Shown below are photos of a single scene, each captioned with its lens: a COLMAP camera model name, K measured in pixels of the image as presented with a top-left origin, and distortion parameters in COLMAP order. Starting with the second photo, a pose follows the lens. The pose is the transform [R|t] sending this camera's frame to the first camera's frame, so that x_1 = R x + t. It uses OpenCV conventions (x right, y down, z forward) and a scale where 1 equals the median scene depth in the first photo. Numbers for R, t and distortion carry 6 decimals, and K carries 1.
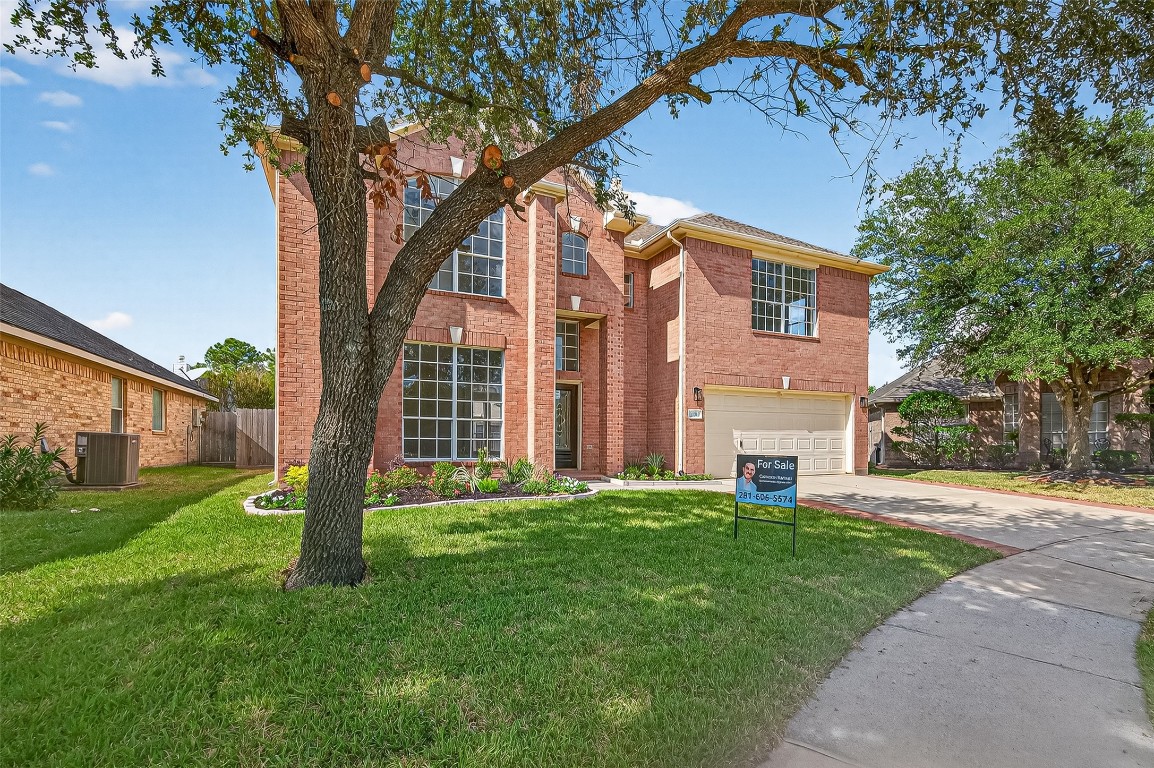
lens RADIAL K [[517.6, 0, 603.8], [0, 517.6, 445.5], [0, 0, 1]] dist [0.003197, 0.000036]
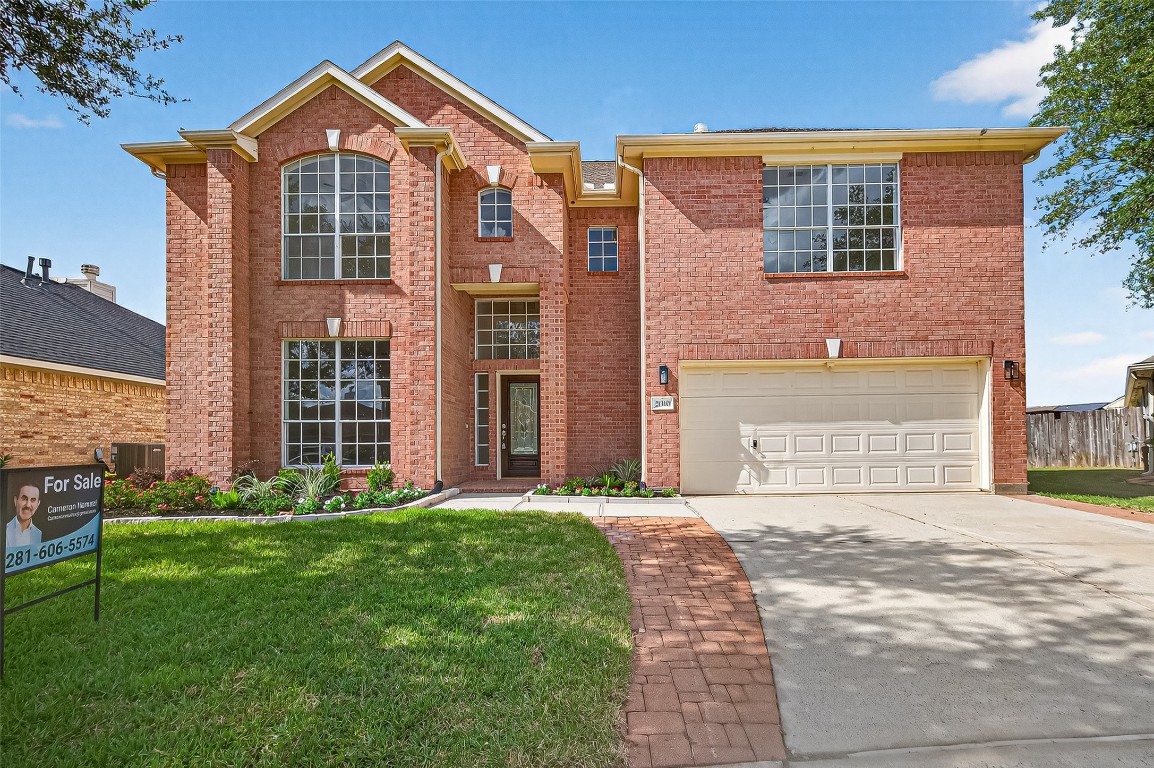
lens RADIAL K [[517.6, 0, 603.8], [0, 517.6, 445.5], [0, 0, 1]] dist [0.003197, 0.000036]
pose [[0.895100, -0.013840, -0.445650, 0.438599], [0.010940, 0.999899, -0.009080, 0.003159], [0.445731, 0.003252, 0.895161, 0.341063]]
